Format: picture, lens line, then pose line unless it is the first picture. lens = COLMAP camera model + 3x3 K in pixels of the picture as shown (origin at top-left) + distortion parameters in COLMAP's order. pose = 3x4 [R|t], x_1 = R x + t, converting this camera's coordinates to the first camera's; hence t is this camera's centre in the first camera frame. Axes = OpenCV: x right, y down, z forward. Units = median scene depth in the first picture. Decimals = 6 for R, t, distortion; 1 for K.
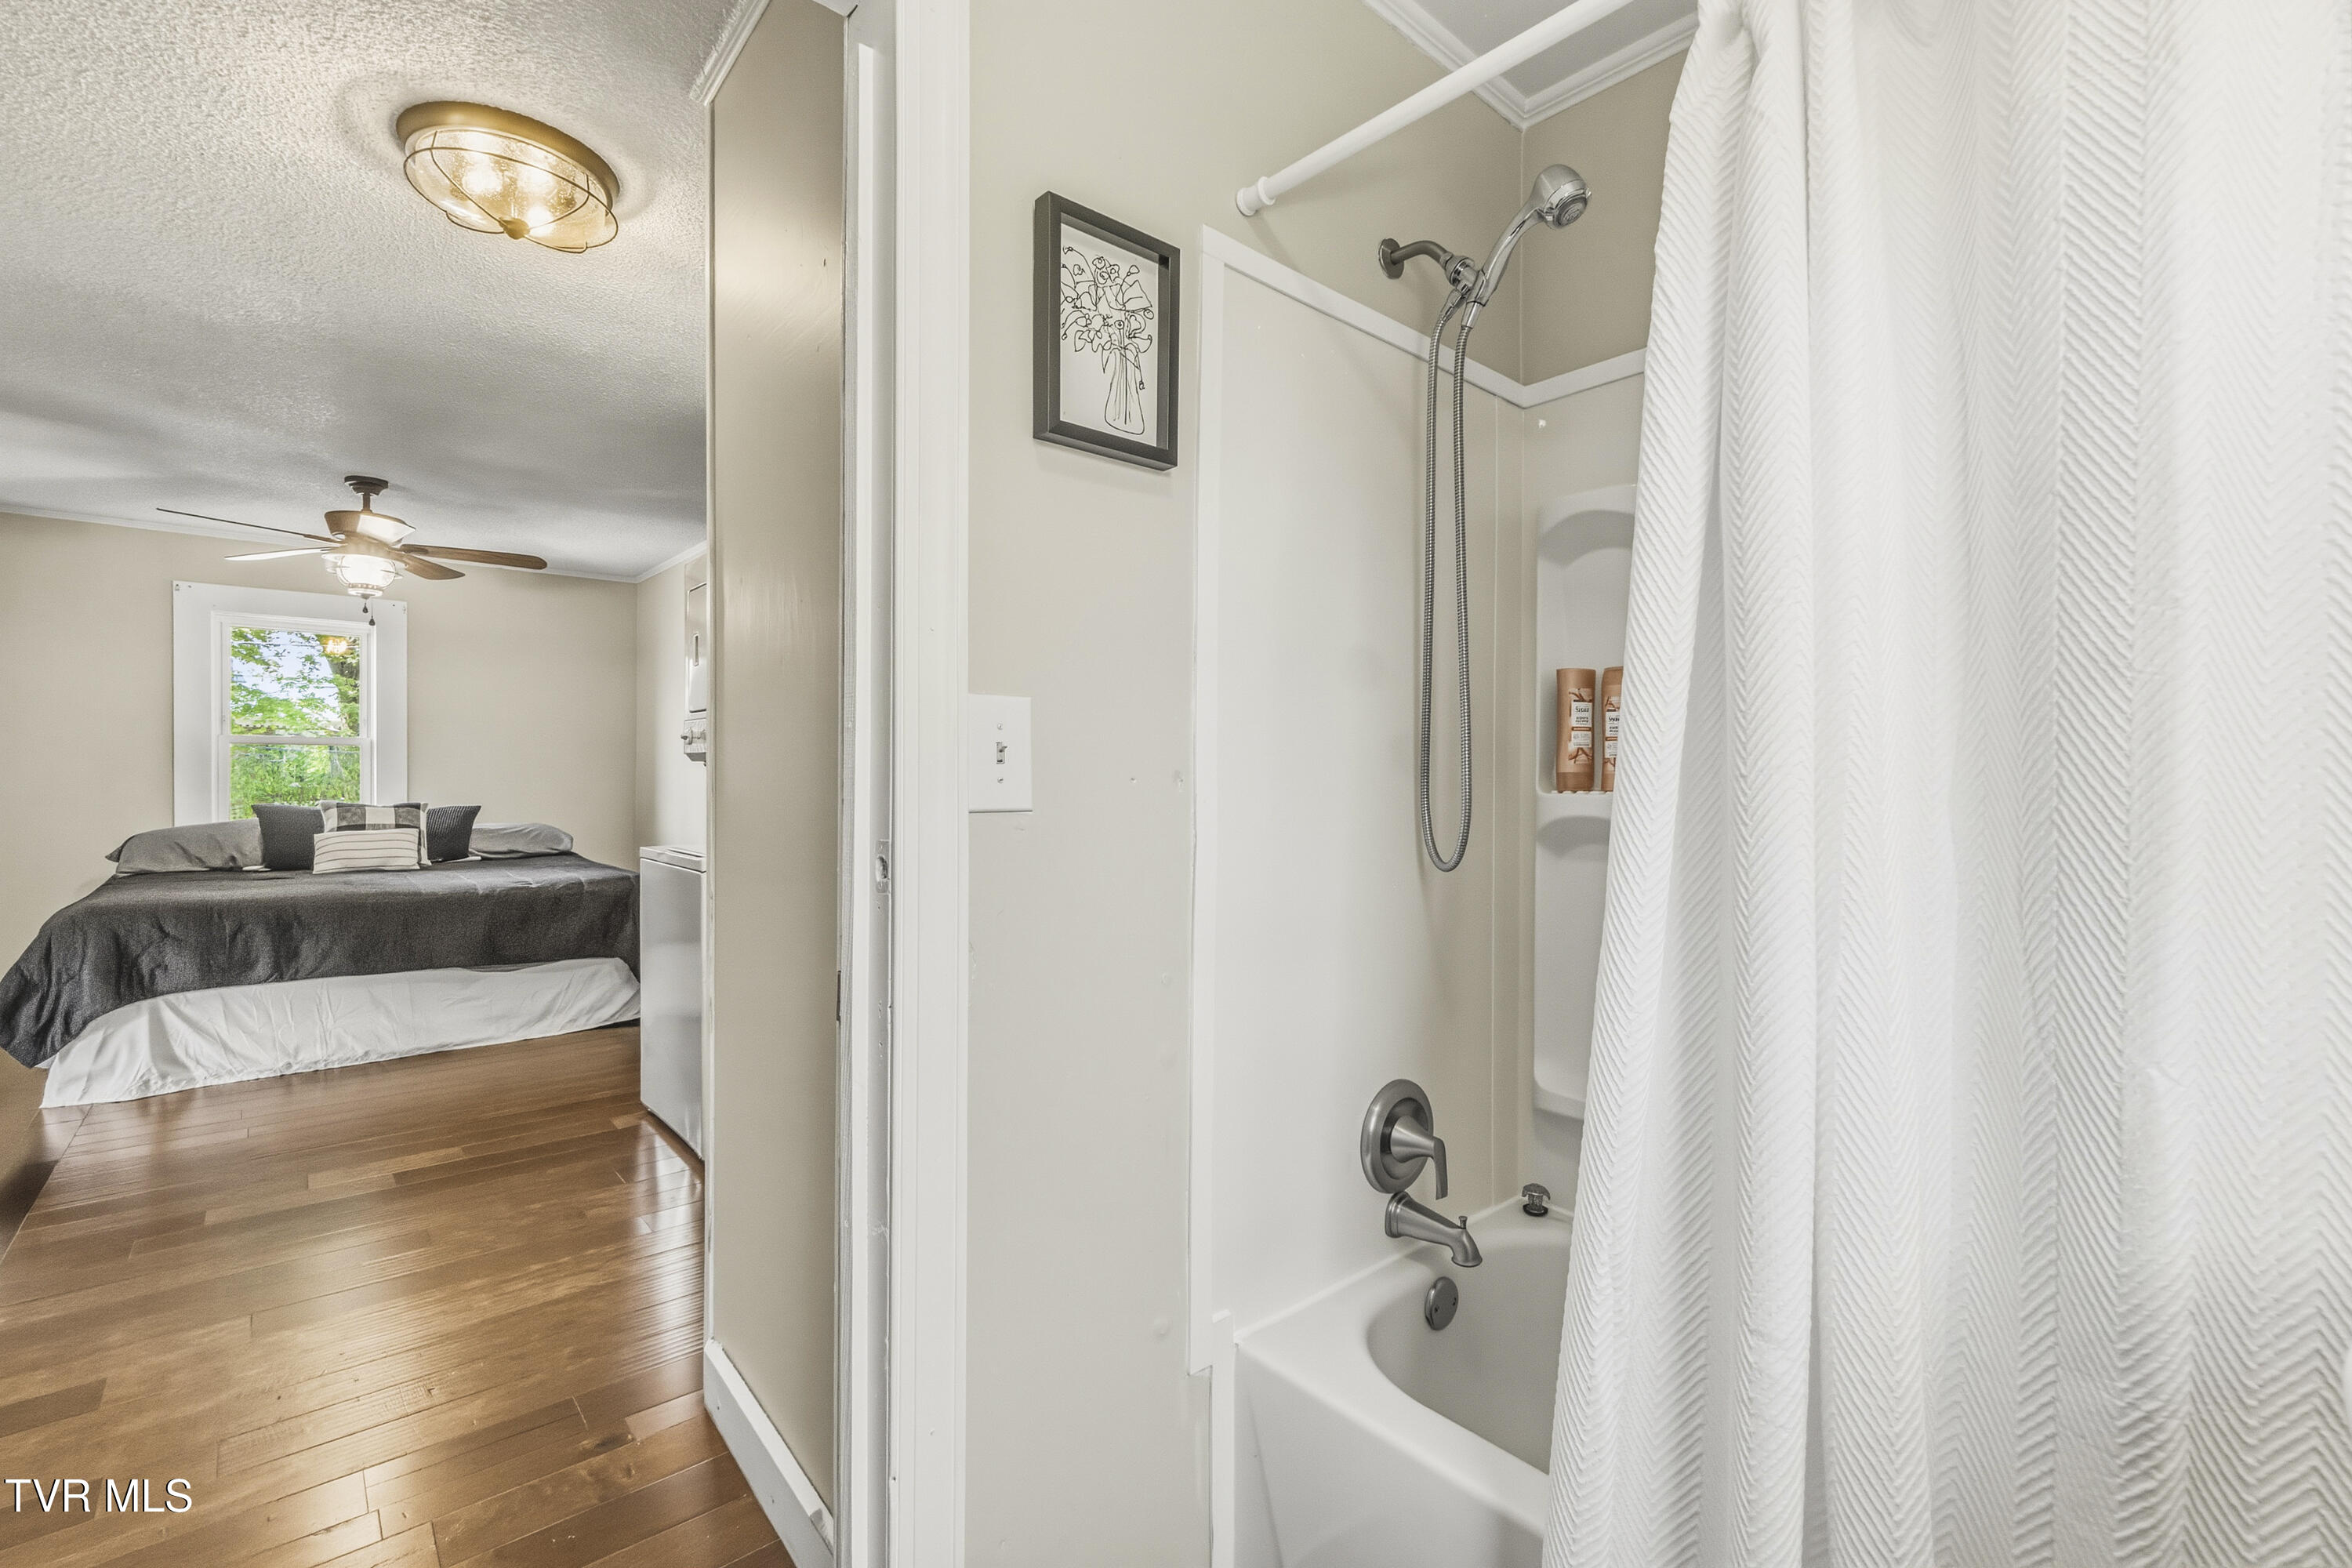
lens RADIAL K [[1015.6, 0, 1174.6], [0, 1015.6, 771.7], [0, 0, 1]] dist [-0.000060, 0.000253]
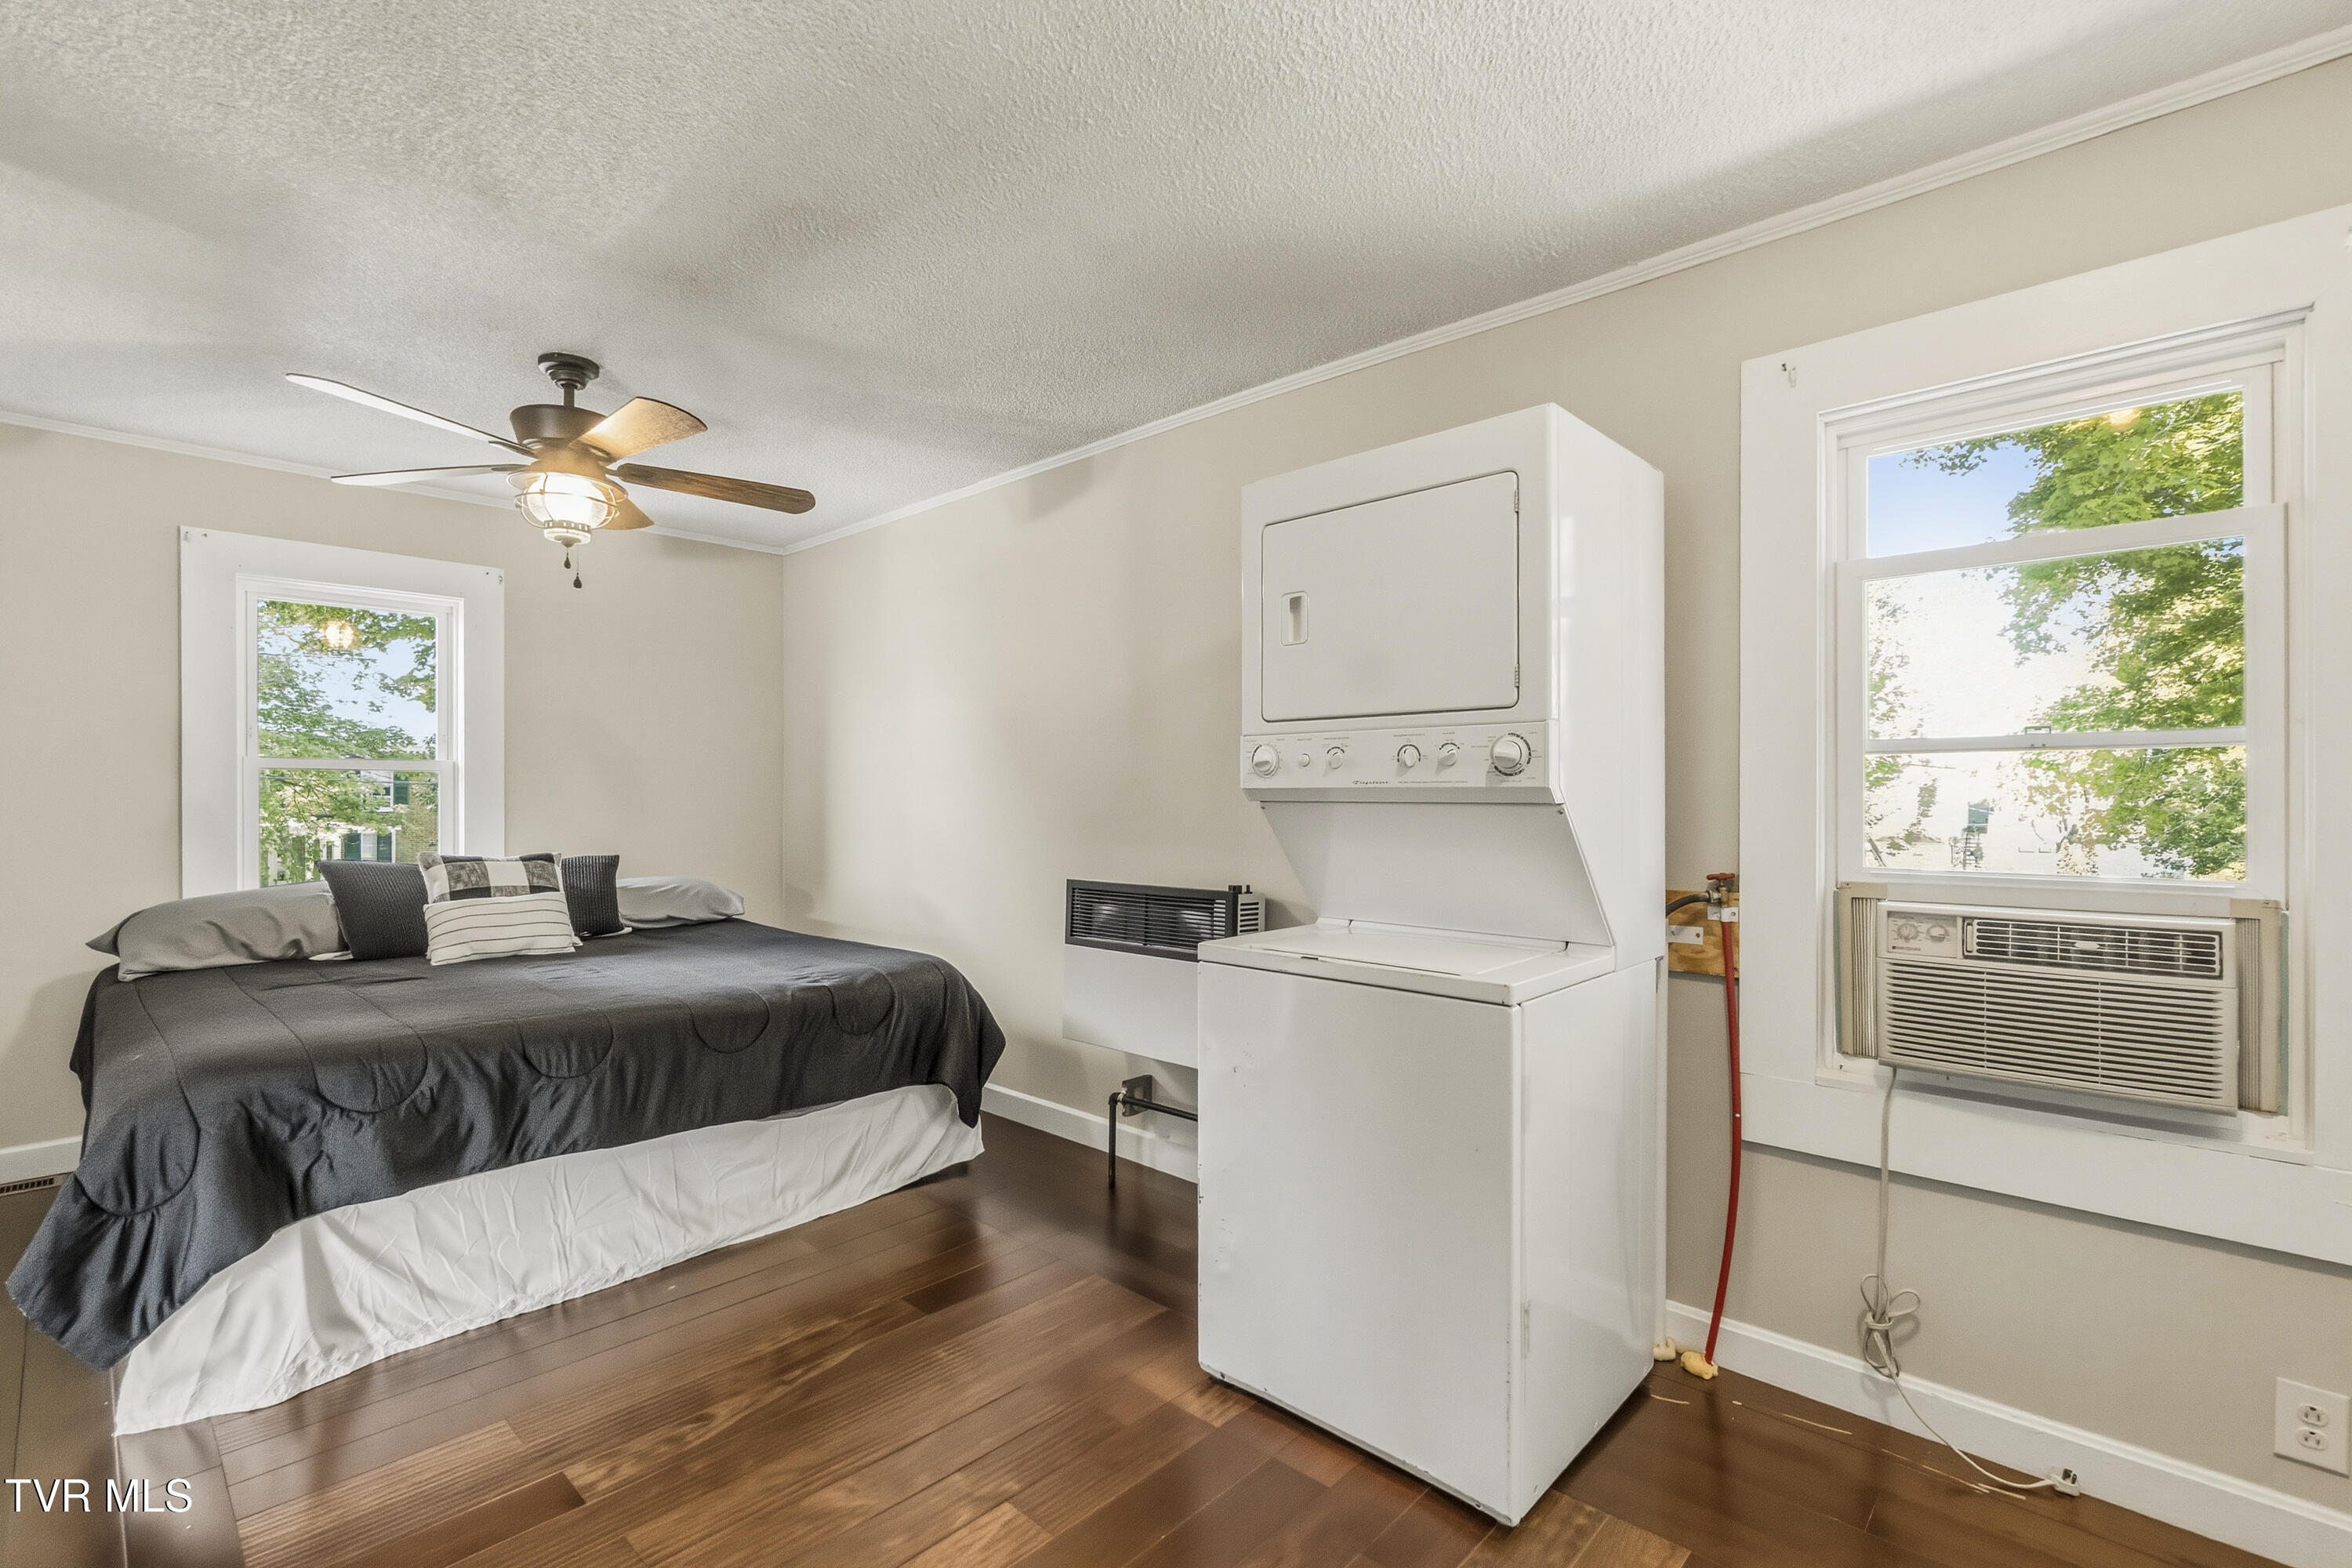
lens RADIAL K [[1046.1, 0, 1176.0], [0, 1046.1, 784.0], [0, 0, 1]] dist [-0.001056, -0.000331]
pose [[0.995316, -0.003536, 0.096612, -0.480705], [0.004038, 0.999979, -0.005003, -0.014171], [-0.096593, 0.005370, 0.995310, 0.304368]]
